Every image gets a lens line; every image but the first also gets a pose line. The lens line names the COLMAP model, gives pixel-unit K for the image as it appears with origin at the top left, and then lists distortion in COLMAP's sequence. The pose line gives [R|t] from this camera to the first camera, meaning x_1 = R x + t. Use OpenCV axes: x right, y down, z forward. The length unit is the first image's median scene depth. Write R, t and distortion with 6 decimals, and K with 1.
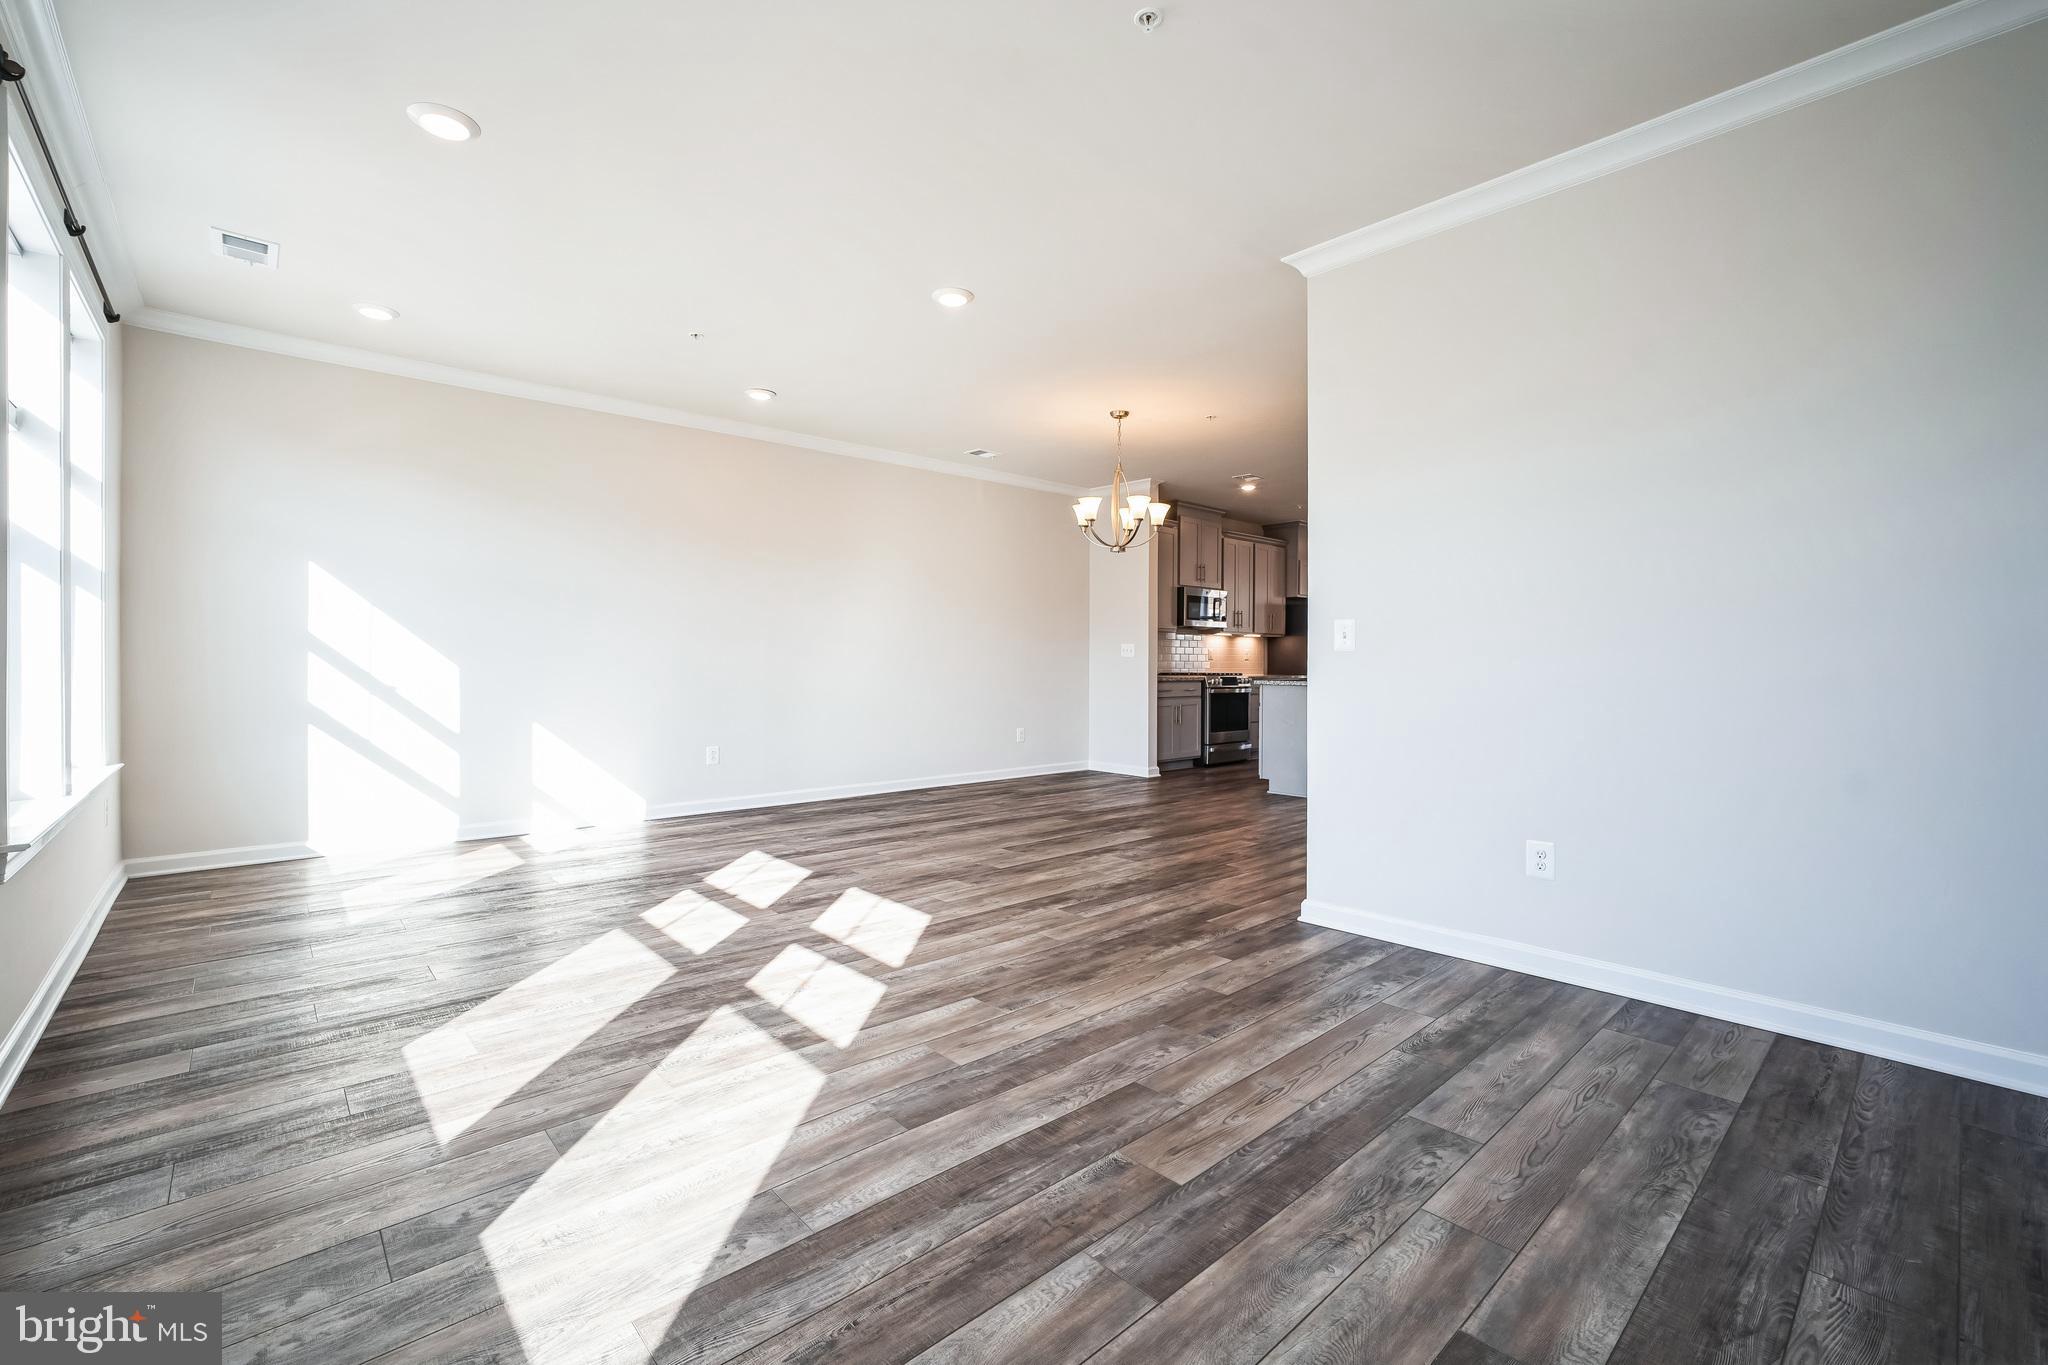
lens RADIAL K [[877.6, 0, 1005.0], [0, 877.6, 660.9], [0, 0, 1]] dist [-0.030514, 0.009639]
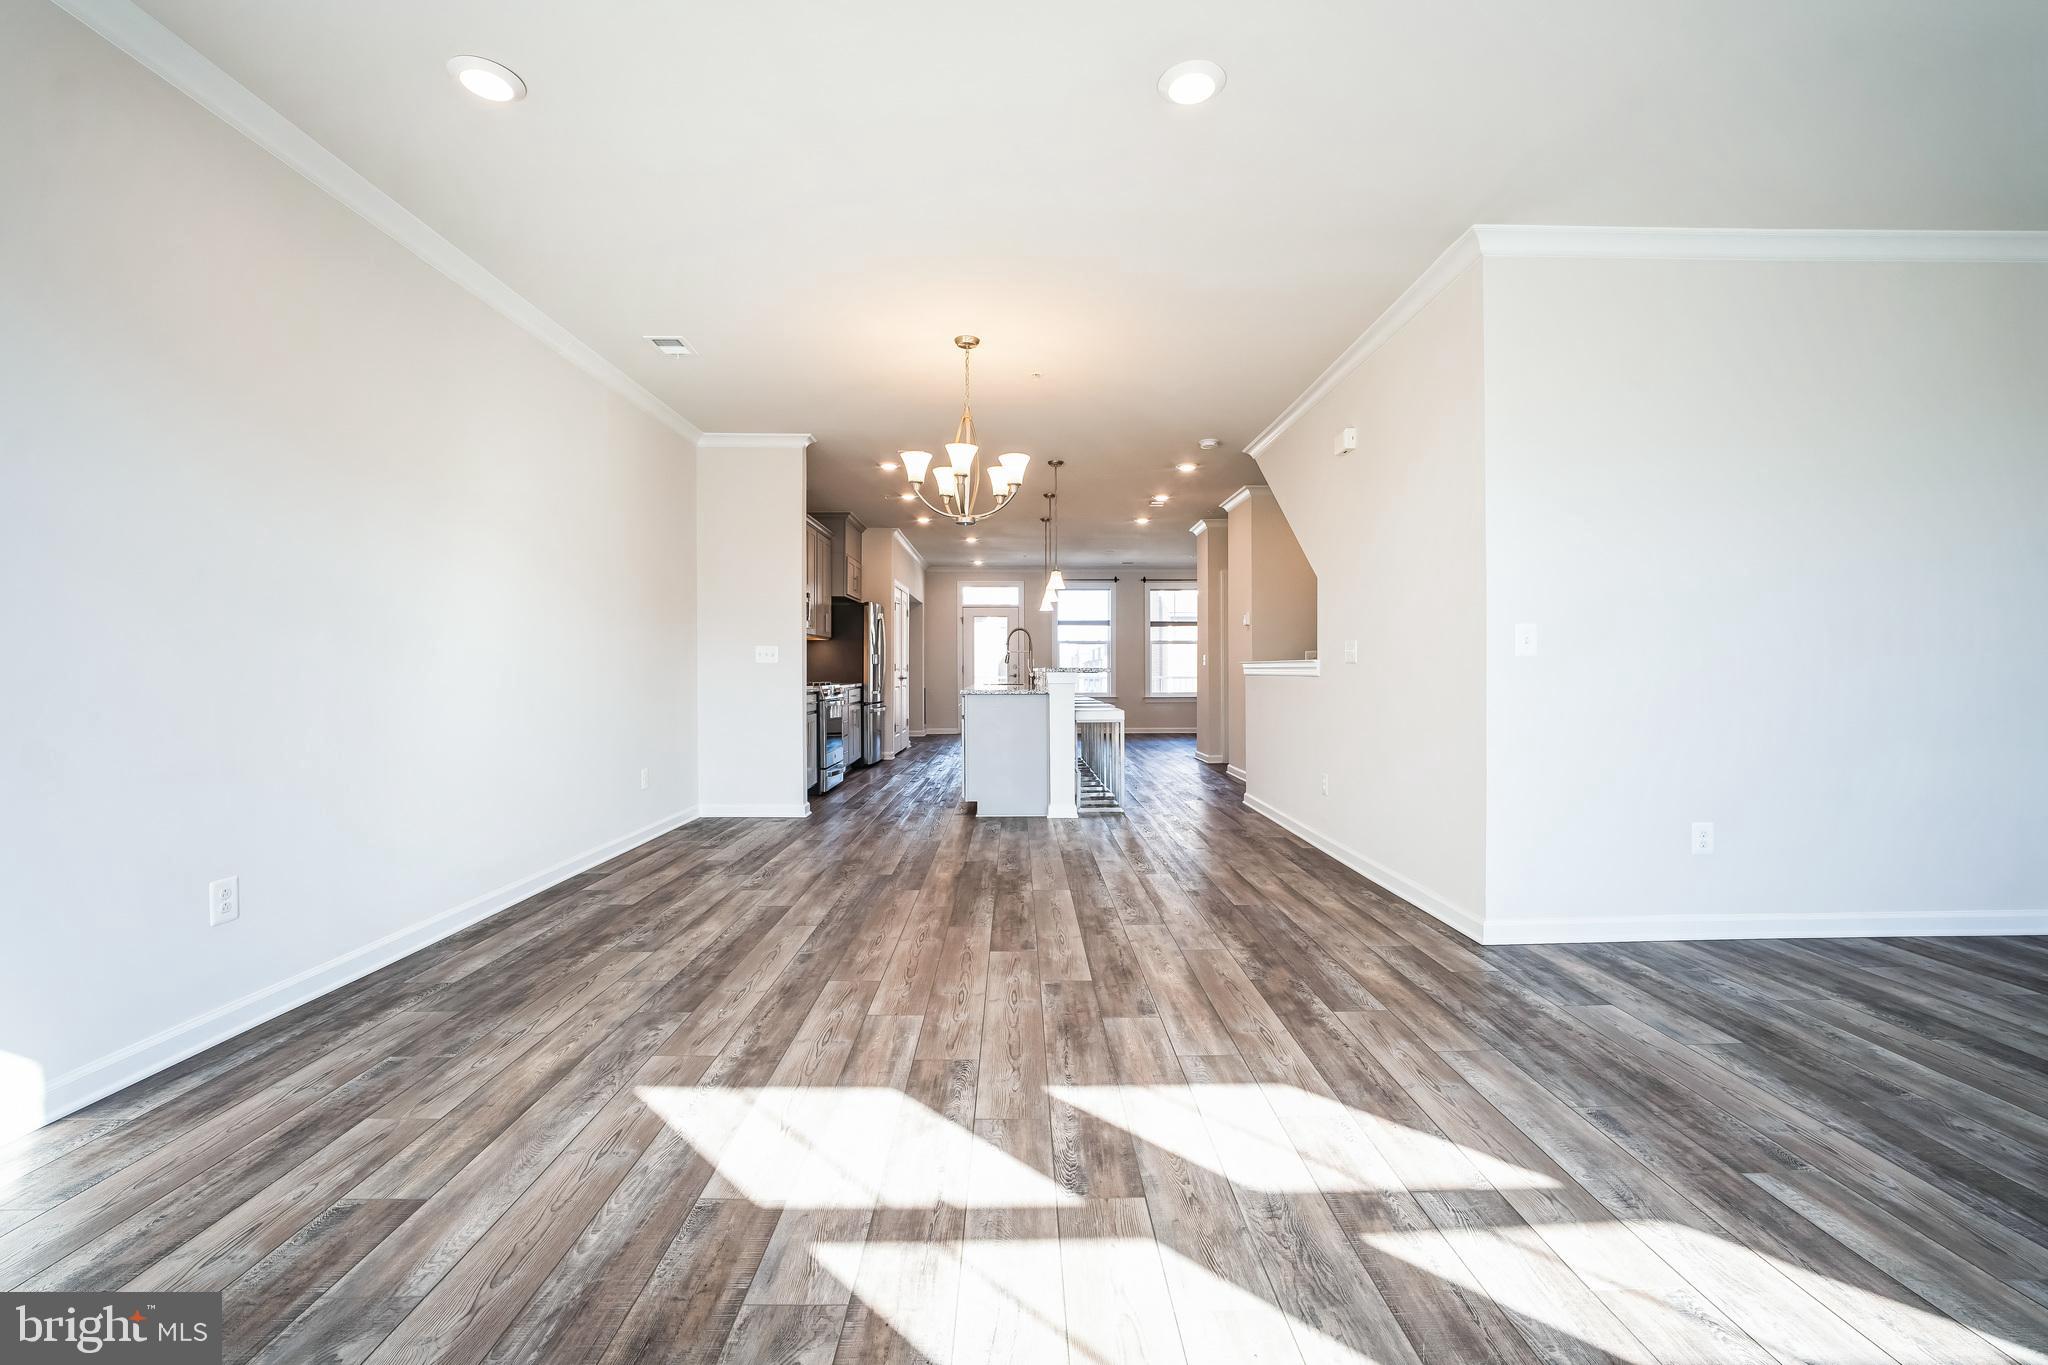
lens RADIAL K [[877.6, 0, 1022.9], [0, 877.6, 681.3], [0, 0, 1]] dist [-0.030514, 0.009639]
pose [[0.647864, -0.015739, 0.761593, -0.739930], [0.003257, 0.999835, 0.017891, -0.003332], [-0.761749, -0.009111, 0.647809, 0.831775]]
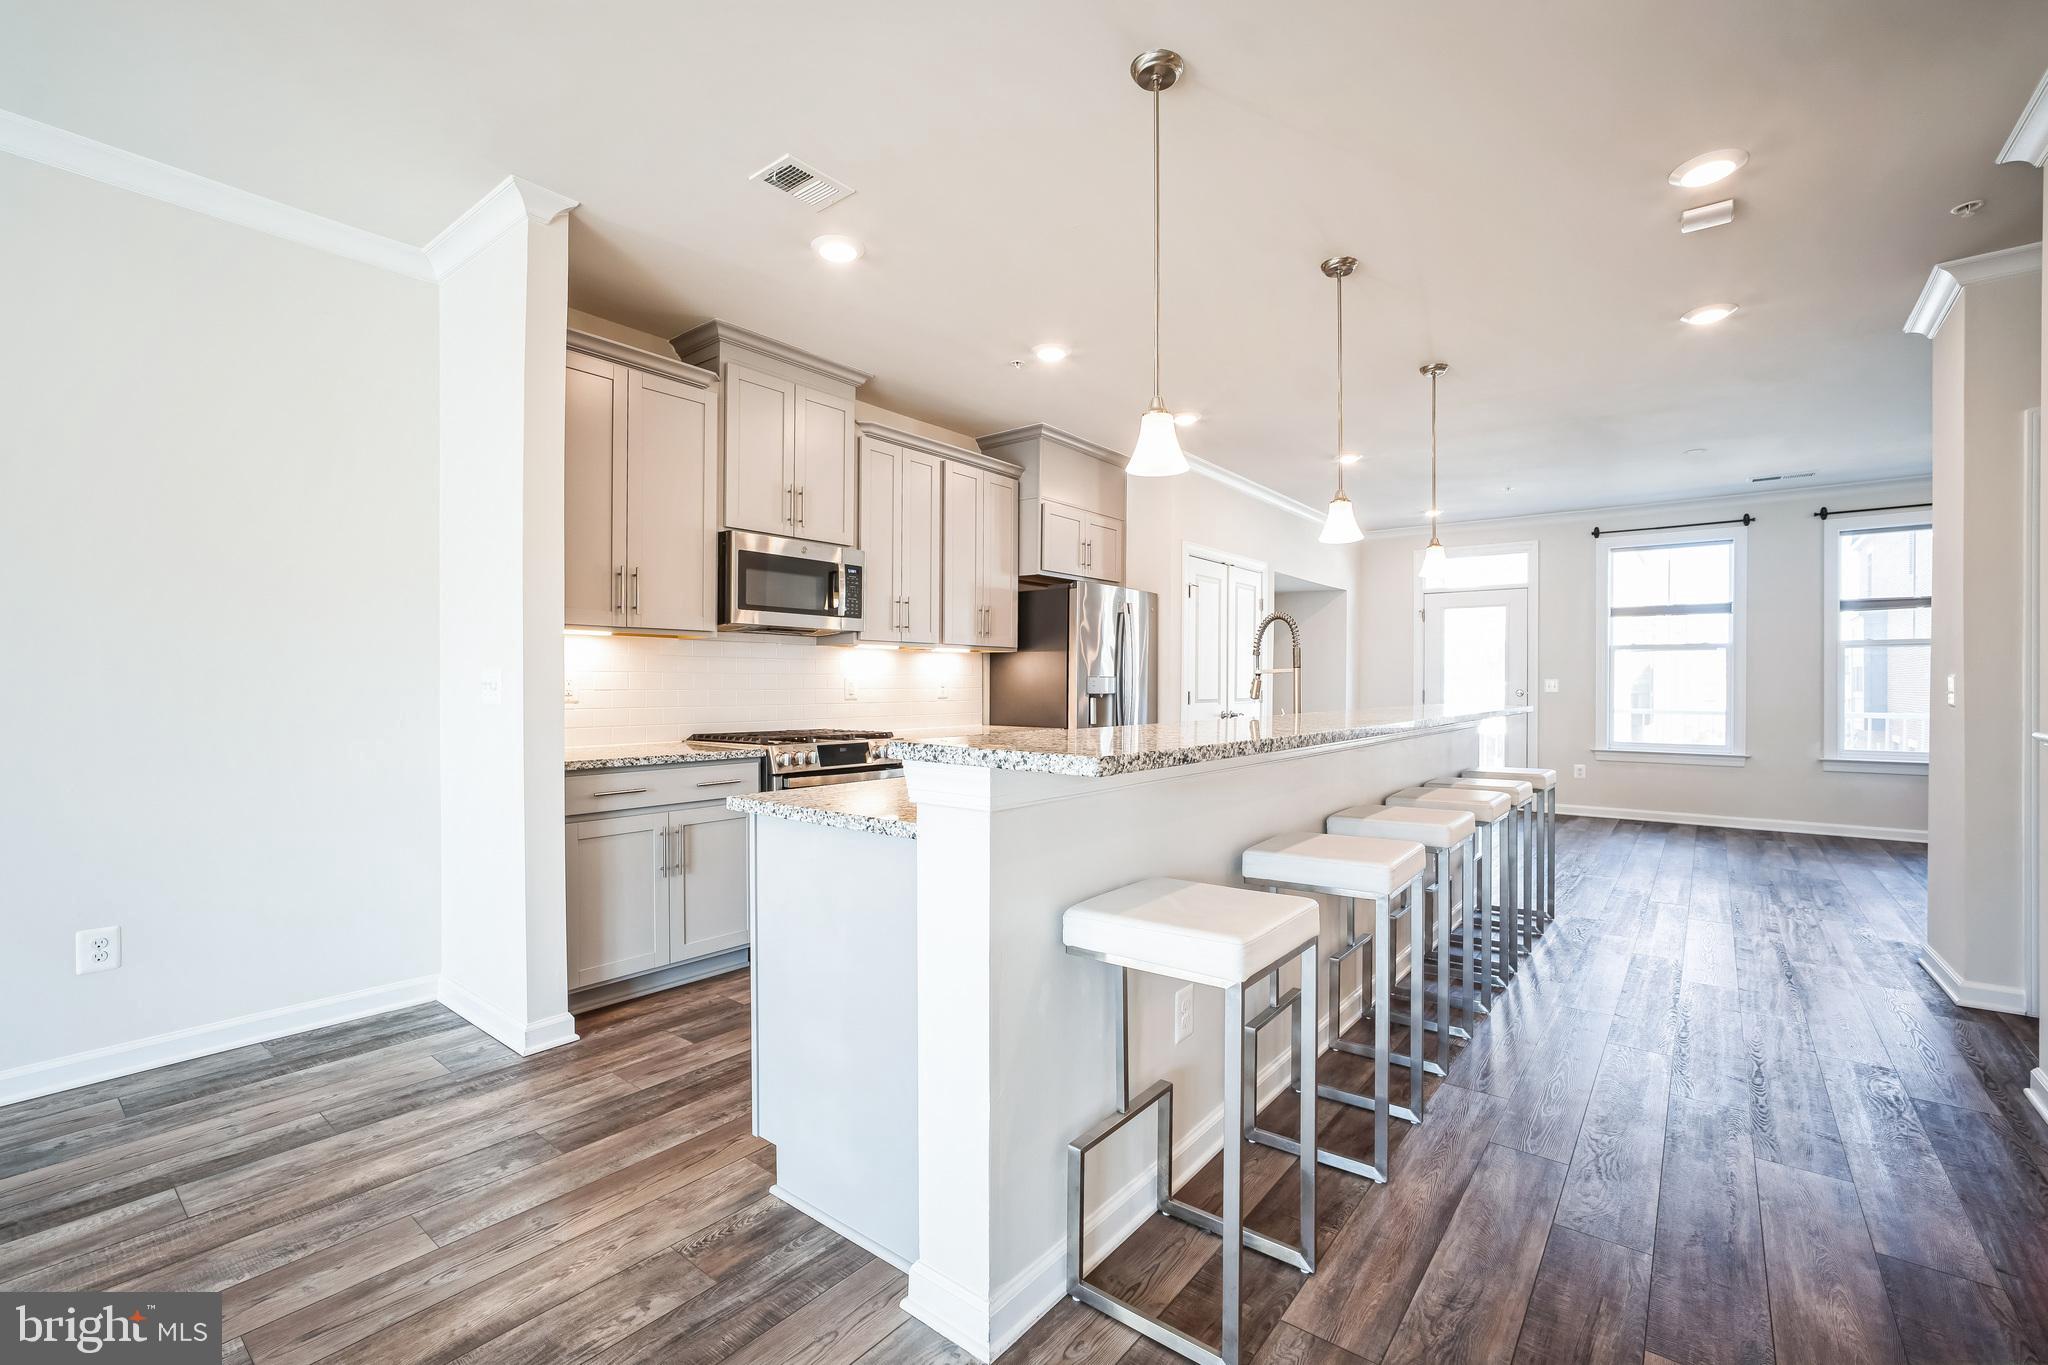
lens RADIAL K [[877.6, 0, 1033.5], [0, 877.6, 688.1], [0, 0, 1]] dist [-0.030514, 0.009639]
pose [[0.982457, -0.004249, 0.186438, 0.725281], [0.003154, 0.999976, 0.006172, -0.031294], [-0.186460, -0.005476, 0.982447, 1.525891]]
